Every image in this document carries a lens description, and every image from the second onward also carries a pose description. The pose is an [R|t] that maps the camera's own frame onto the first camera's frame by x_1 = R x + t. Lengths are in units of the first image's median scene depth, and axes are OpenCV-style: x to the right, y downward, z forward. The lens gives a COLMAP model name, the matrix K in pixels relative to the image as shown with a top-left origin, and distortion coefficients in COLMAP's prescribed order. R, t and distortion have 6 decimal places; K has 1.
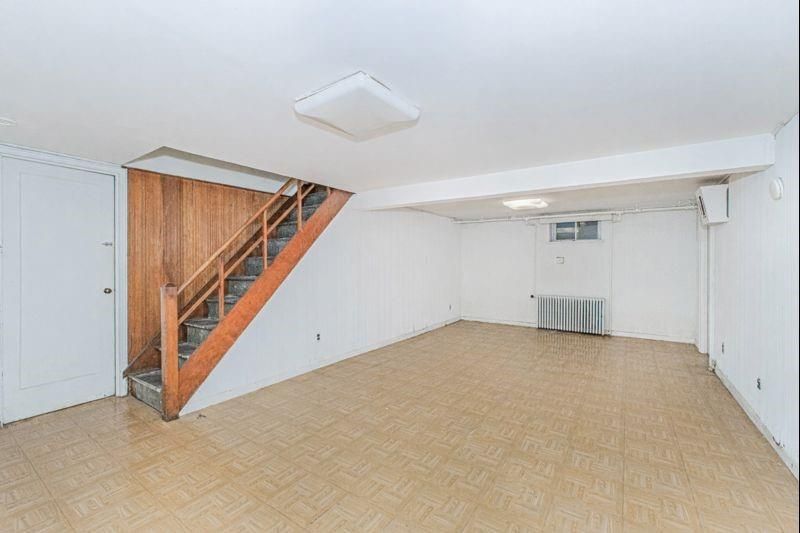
lens RADIAL K [[339.3, 0, 391.9], [0, 339.3, 265.0], [0, 0, 1]] dist [0.019508, -0.000337]
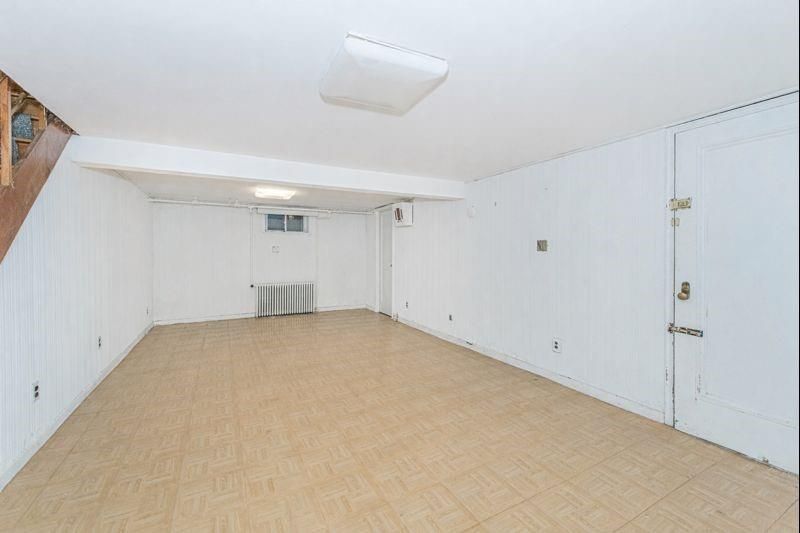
lens RADIAL K [[342.2, 0, 395.9], [0, 342.2, 258.7], [0, 0, 1]] dist [0.001183, 0.000141]
pose [[0.479322, -0.018911, 0.877435, -0.470359], [0.009569, 0.999821, 0.016321, 0.001101], [-0.877587, 0.000573, 0.479417, 0.284518]]
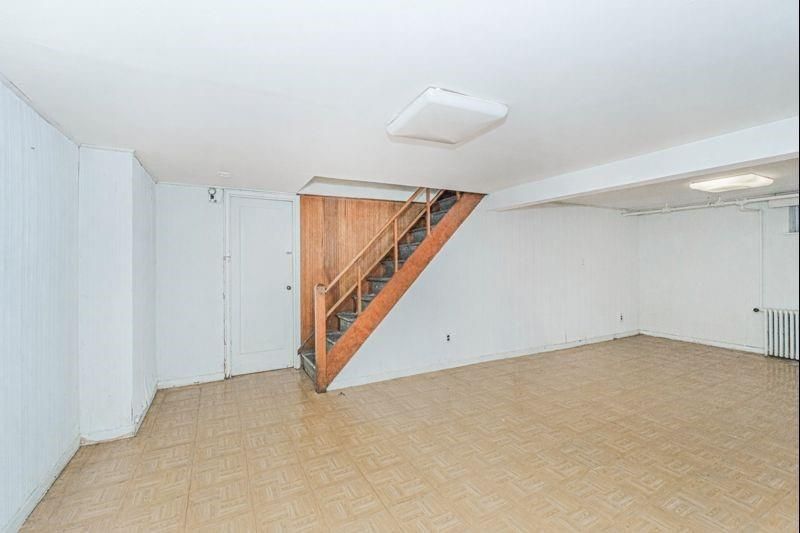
lens RADIAL K [[339.3, 0, 391.9], [0, 339.3, 265.0], [0, 0, 1]] dist [0.019508, -0.000337]
pose [[0.889162, -0.004866, -0.457567, 0.120849], [0.004380, 0.999988, -0.002124, -0.008758], [0.457571, -0.000116, 0.889173, 0.007724]]
